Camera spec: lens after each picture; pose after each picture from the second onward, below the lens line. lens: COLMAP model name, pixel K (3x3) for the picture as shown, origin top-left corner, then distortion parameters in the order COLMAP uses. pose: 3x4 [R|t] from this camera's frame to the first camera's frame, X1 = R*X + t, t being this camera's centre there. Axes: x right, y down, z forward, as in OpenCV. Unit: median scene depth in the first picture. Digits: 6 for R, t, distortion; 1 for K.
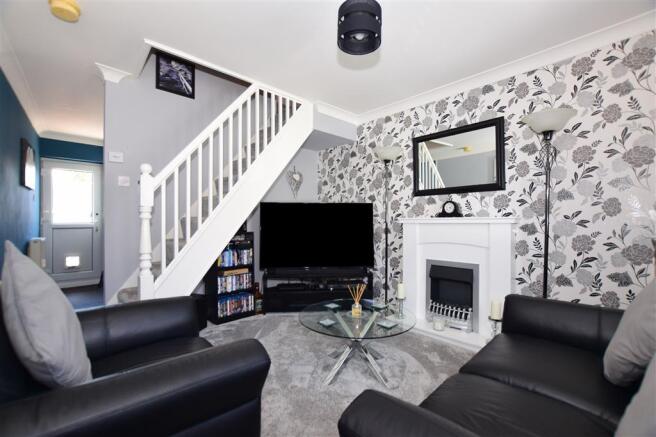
lens RADIAL K [[291.9, 0, 326.0], [0, 291.9, 220.1], [0, 0, 1]] dist [-0.019805, 0.000615]
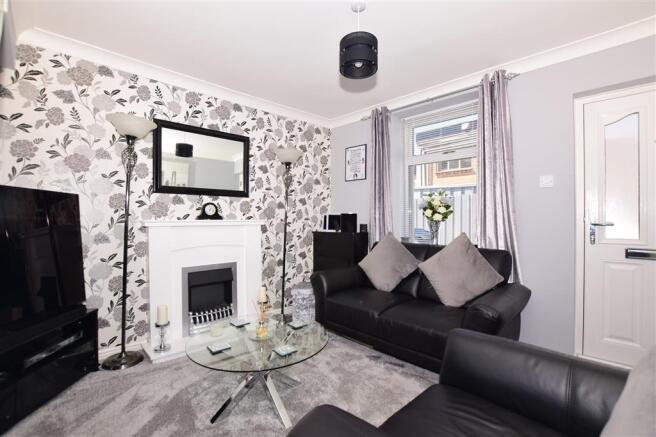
lens RADIAL K [[291.9, 0, 326.0], [0, 291.9, 220.1], [0, 0, 1]] dist [-0.019805, 0.000615]
pose [[-0.013467, 0.001208, 0.999909, -0.545394], [-0.001646, 0.999998, -0.001231, -0.006914], [-0.999908, -0.001663, -0.013465, 0.608118]]
